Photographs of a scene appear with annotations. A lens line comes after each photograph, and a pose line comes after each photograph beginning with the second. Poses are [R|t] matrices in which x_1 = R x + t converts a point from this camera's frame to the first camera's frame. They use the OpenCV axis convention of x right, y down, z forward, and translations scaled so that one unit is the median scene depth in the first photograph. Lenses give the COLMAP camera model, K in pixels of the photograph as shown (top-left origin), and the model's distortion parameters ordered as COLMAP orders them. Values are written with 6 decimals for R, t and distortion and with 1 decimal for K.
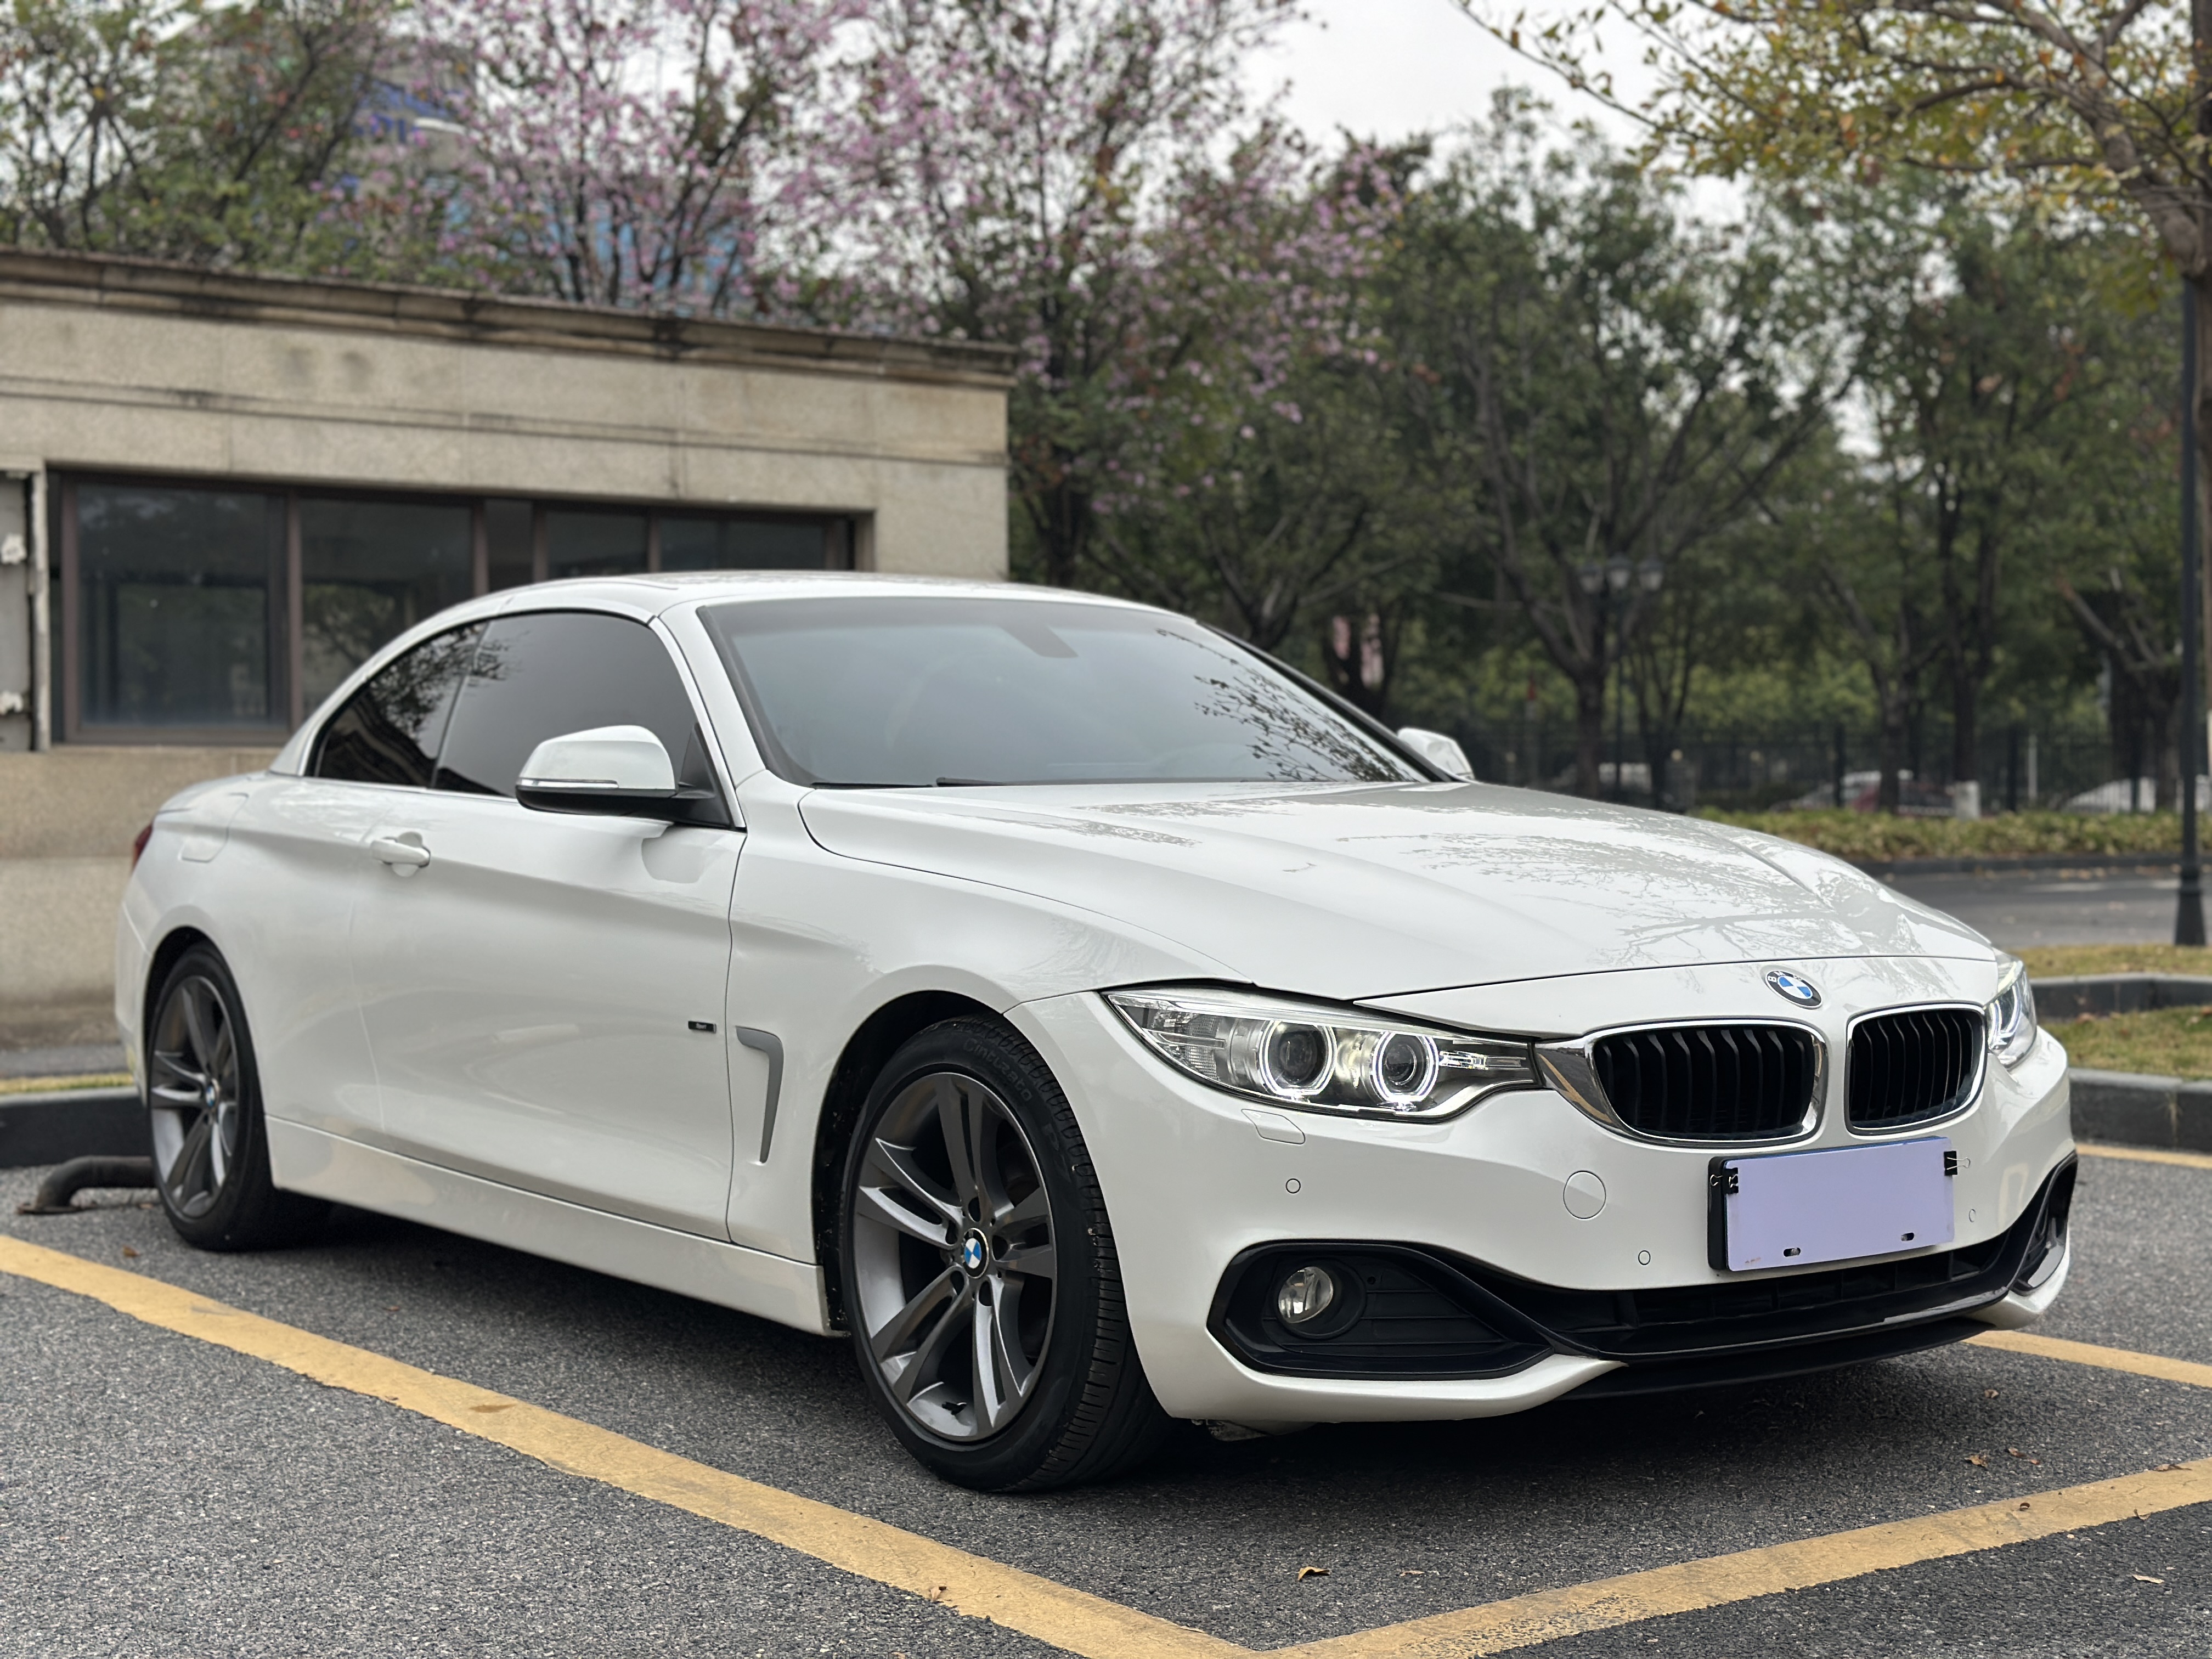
lens RADIAL K [[3057.4, 0, 1104.3], [0, 3057.4, 835.9], [0, 0, 1]] dist [0.235508, -0.558150]
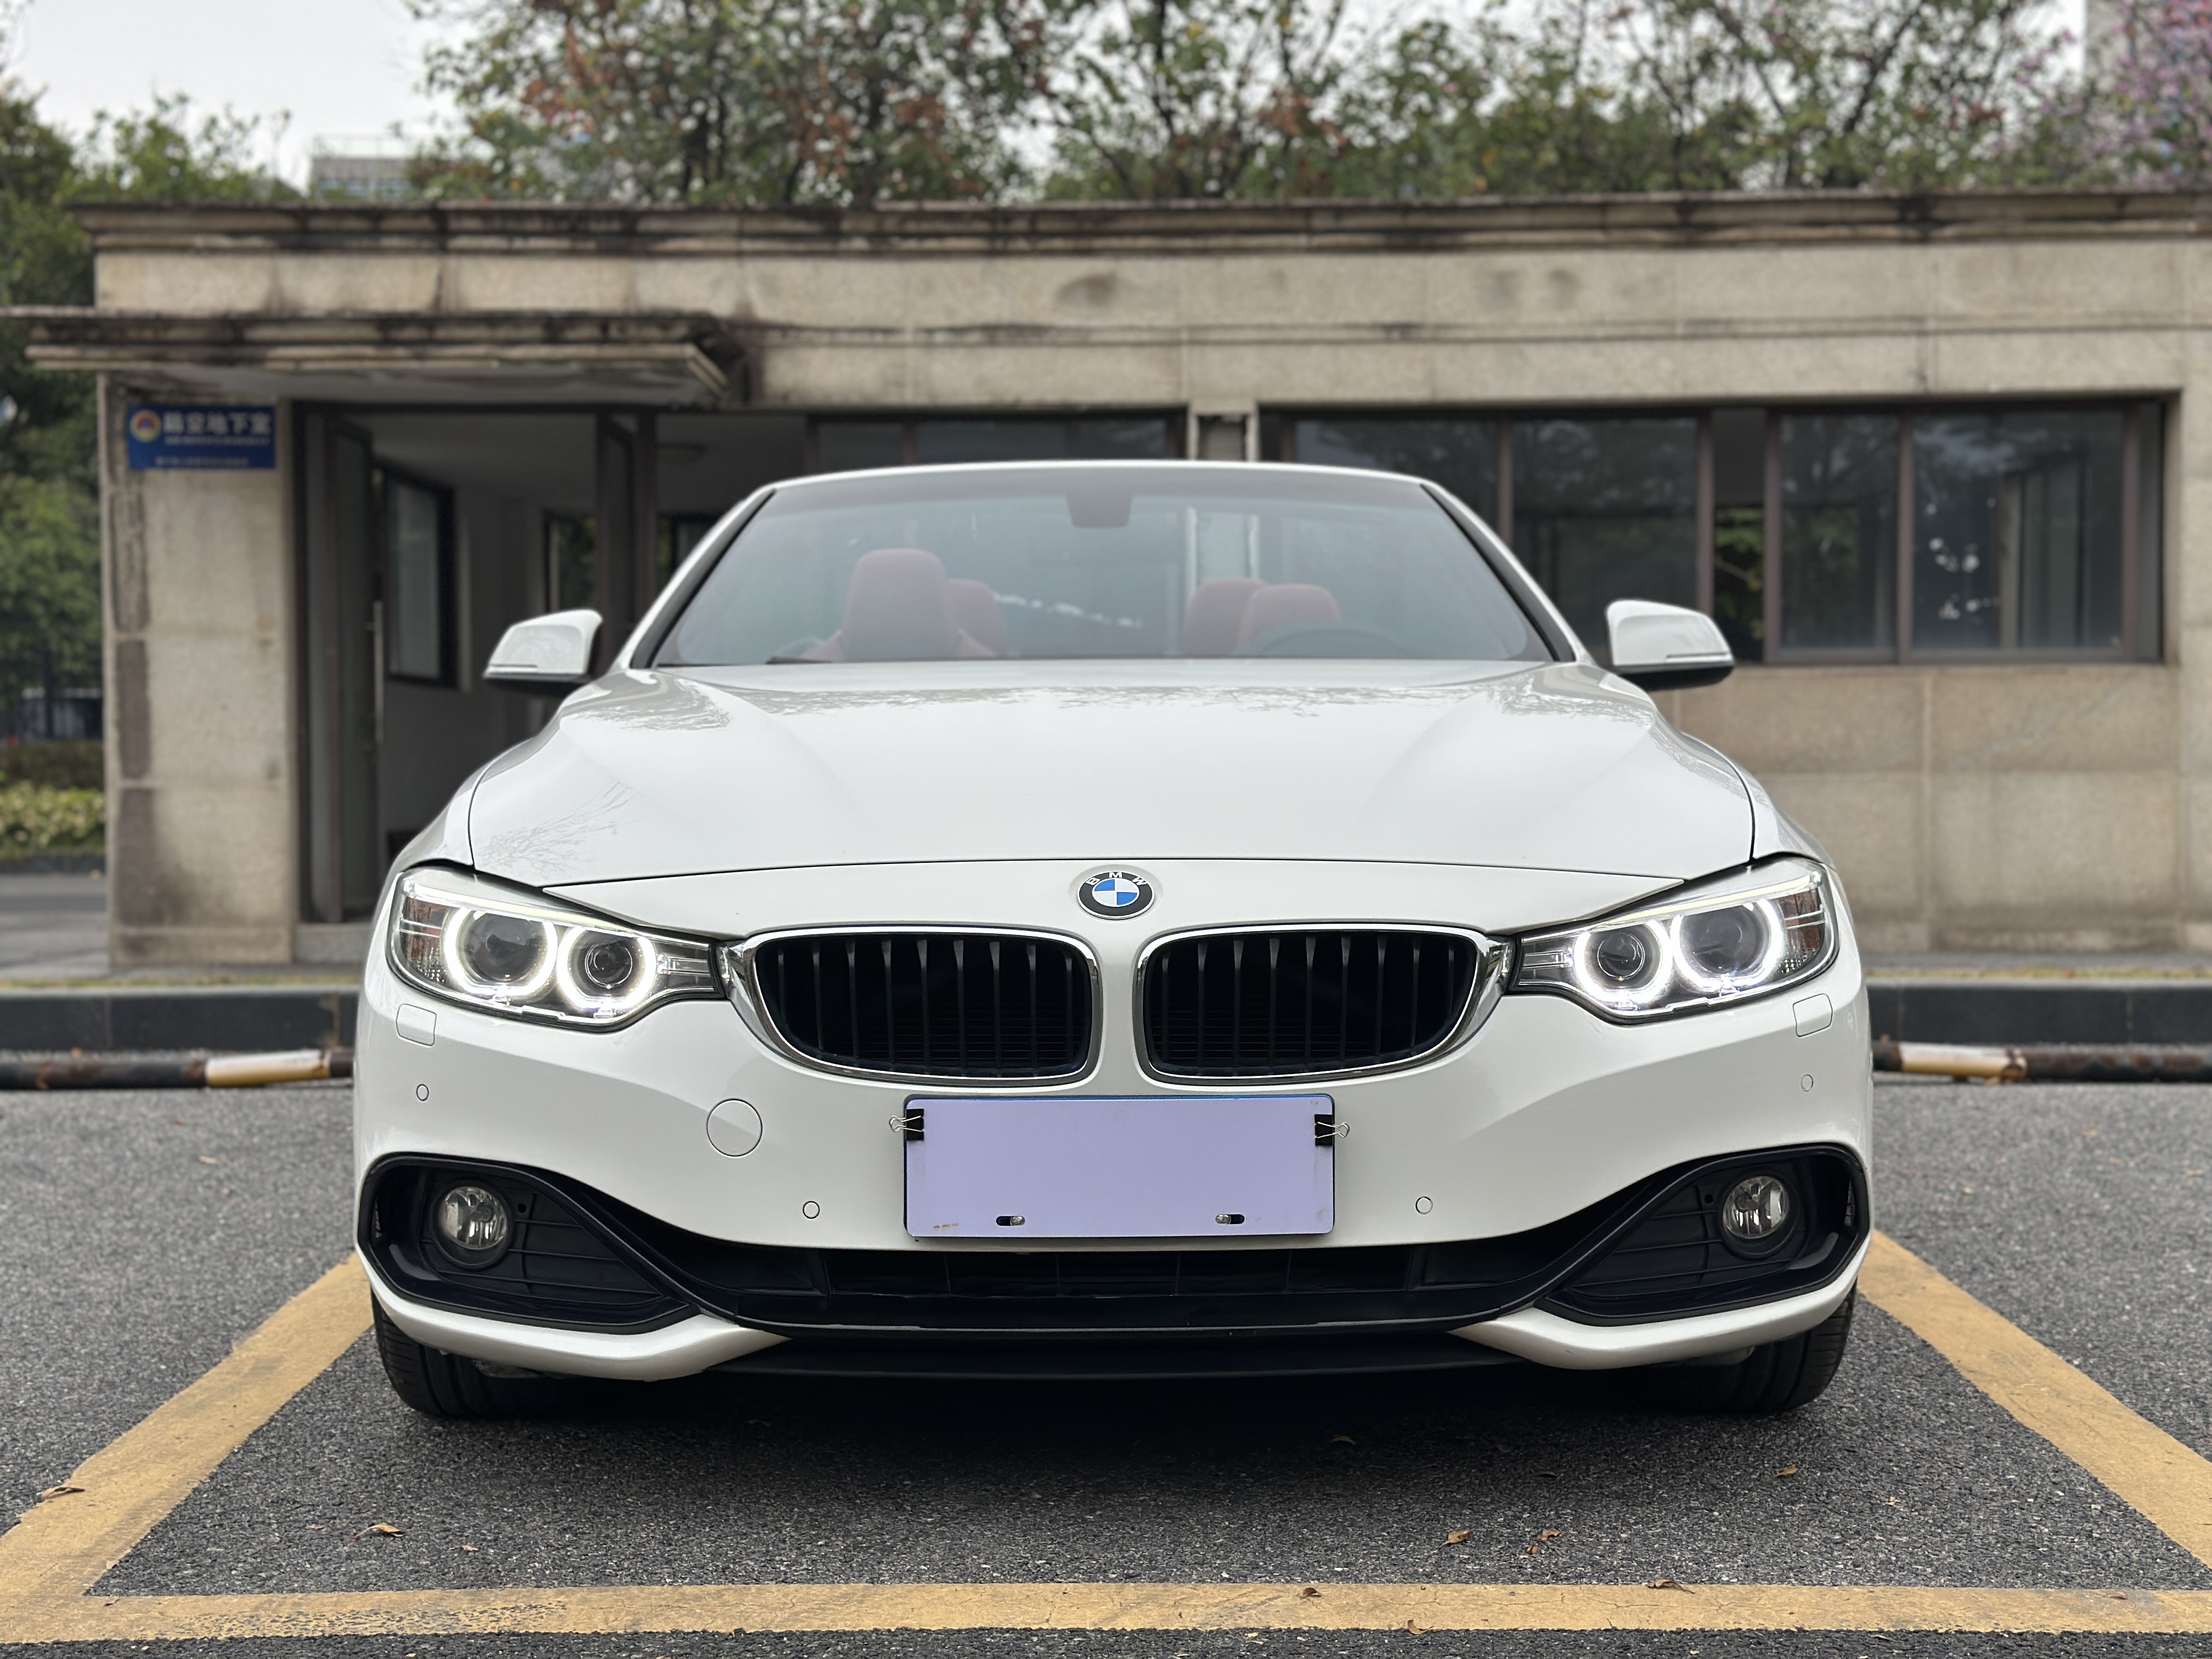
lens RADIAL K [[3049.9, 0, 1101.6], [0, 3049.9, 824.1], [0, 0, 1]] dist [0.239381, -0.572240]
pose [[0.810757, 0.017675, -0.585116, 0.194984], [-0.009503, 0.999810, 0.017035, 0.005029], [0.585306, -0.008251, 0.810771, 0.103646]]
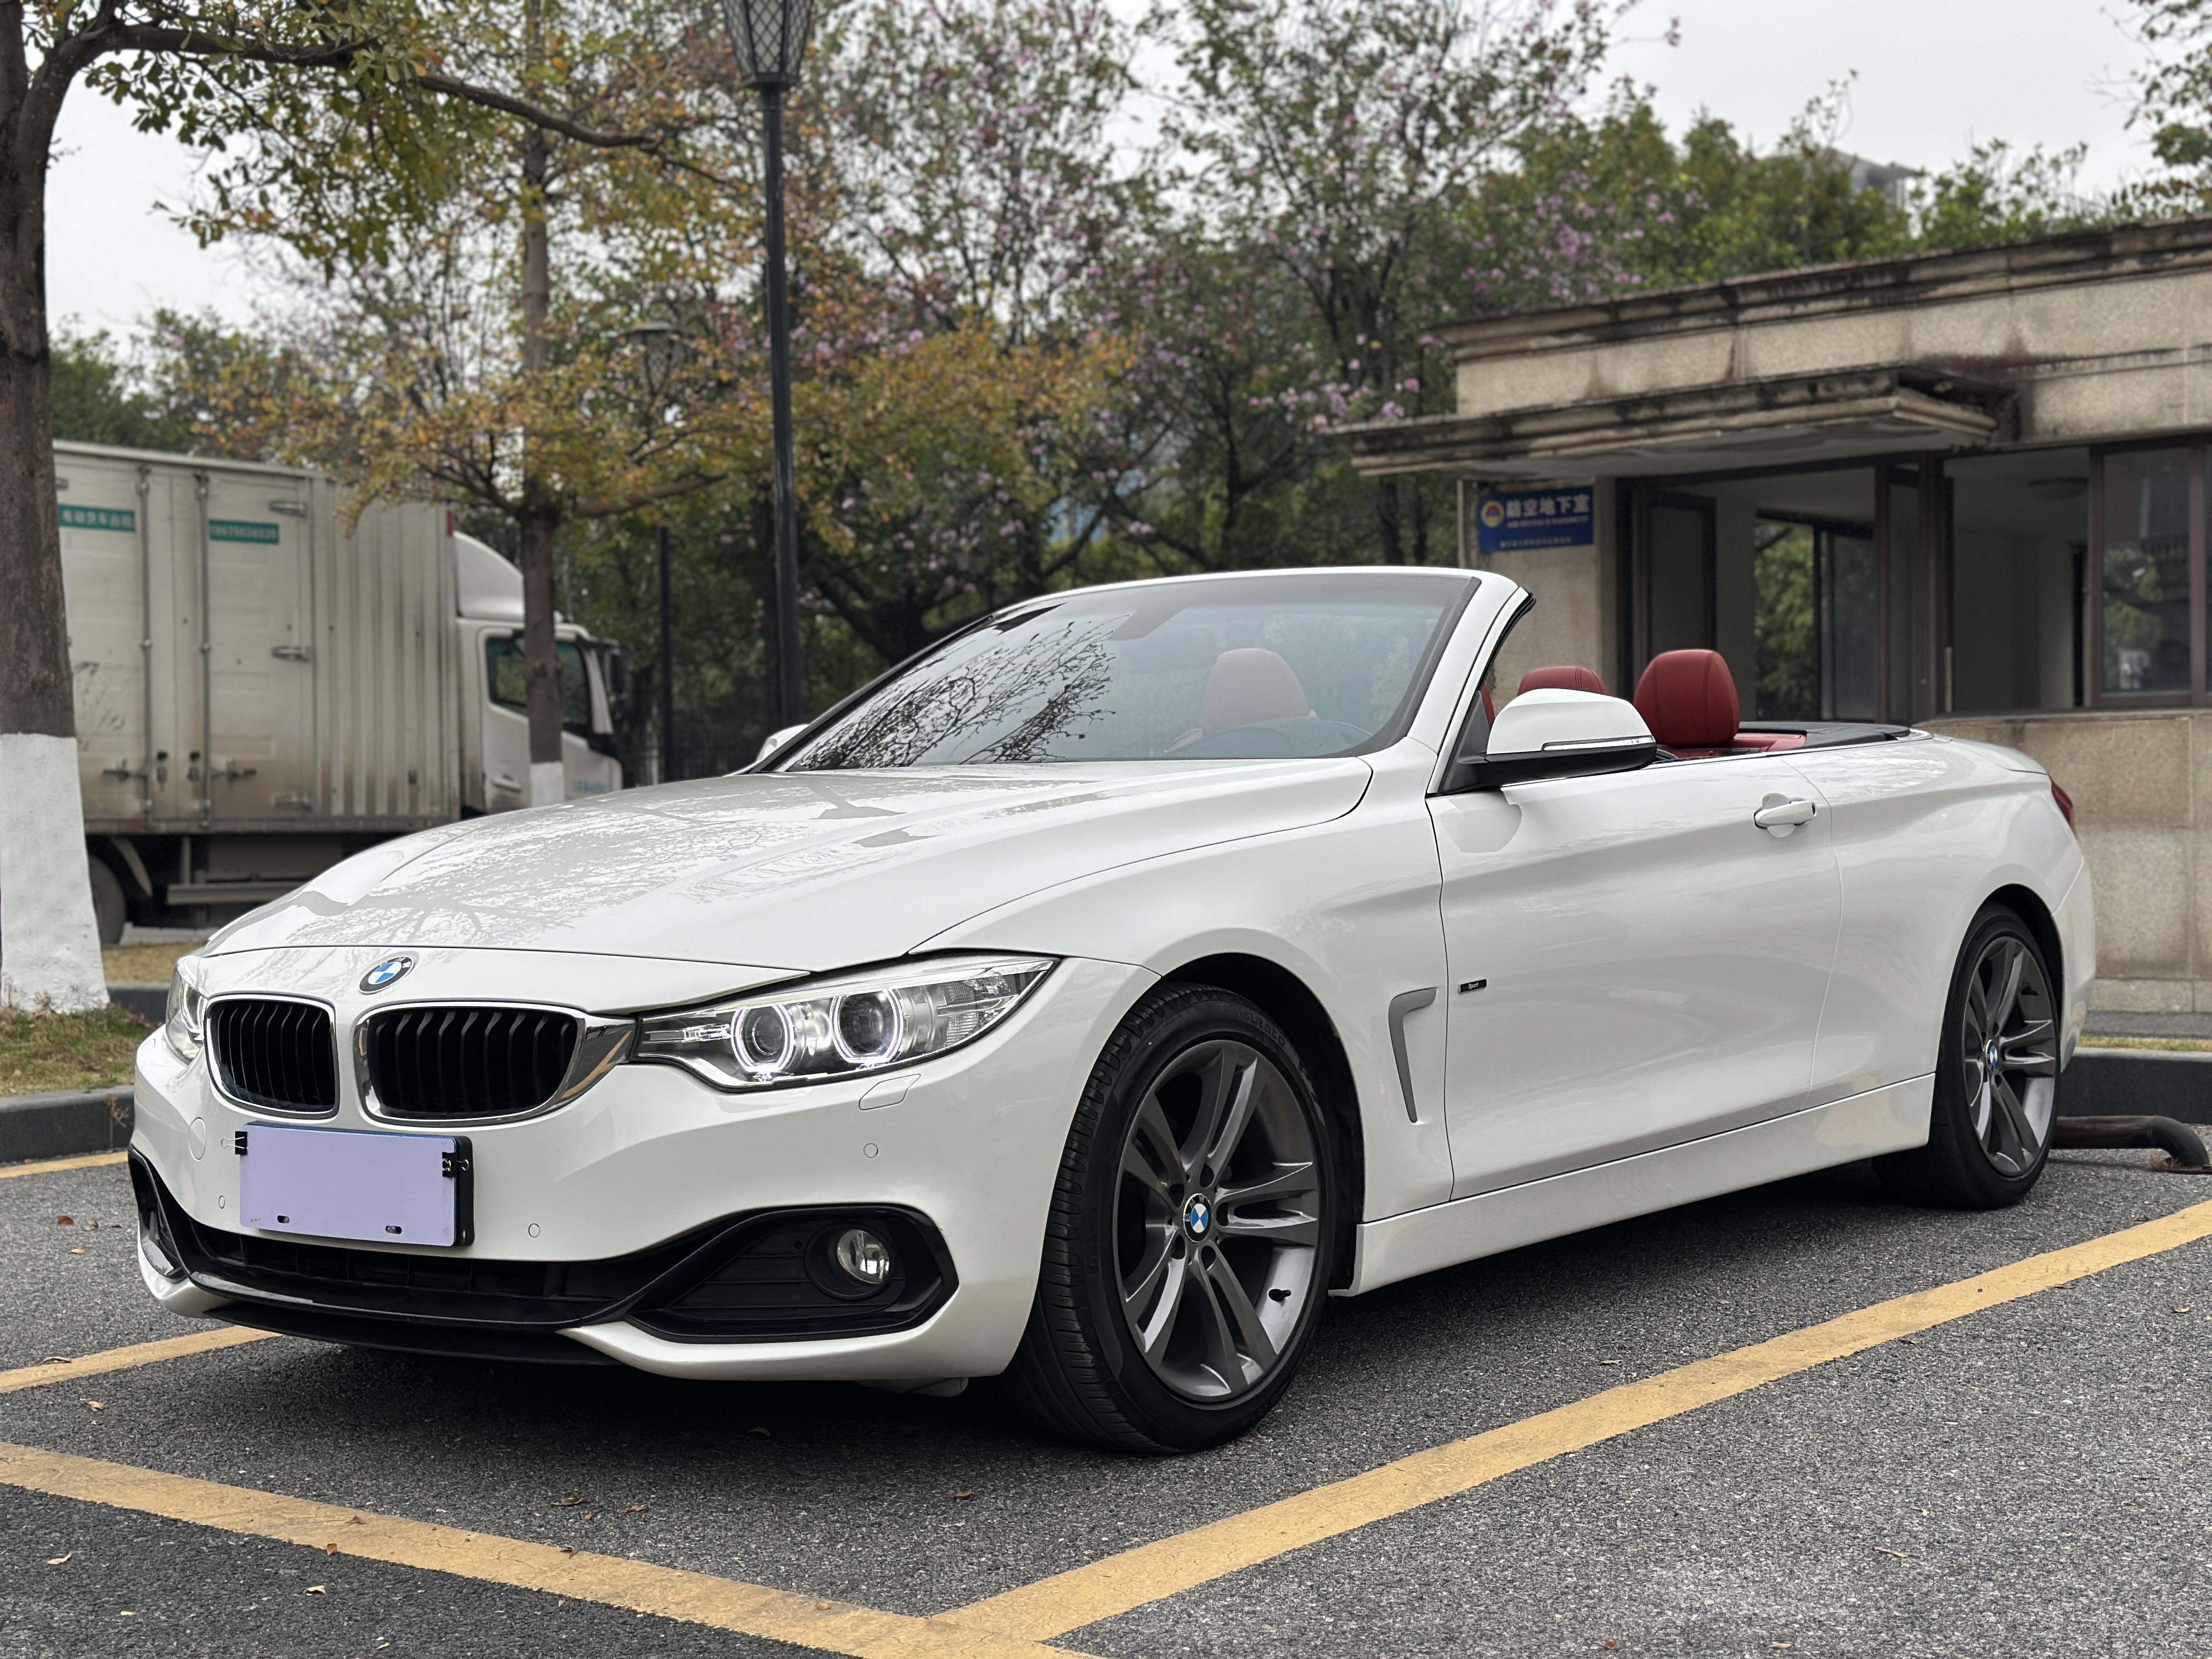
lens RADIAL K [[3057.4, 0, 1104.3], [0, 3057.4, 835.9], [0, 0, 1]] dist [0.235508, -0.558150]
pose [[0.274675, 0.014346, -0.961430, 0.366698], [0.003342, 0.999868, 0.015874, -0.003595], [0.961531, -0.007574, 0.274591, 0.271947]]
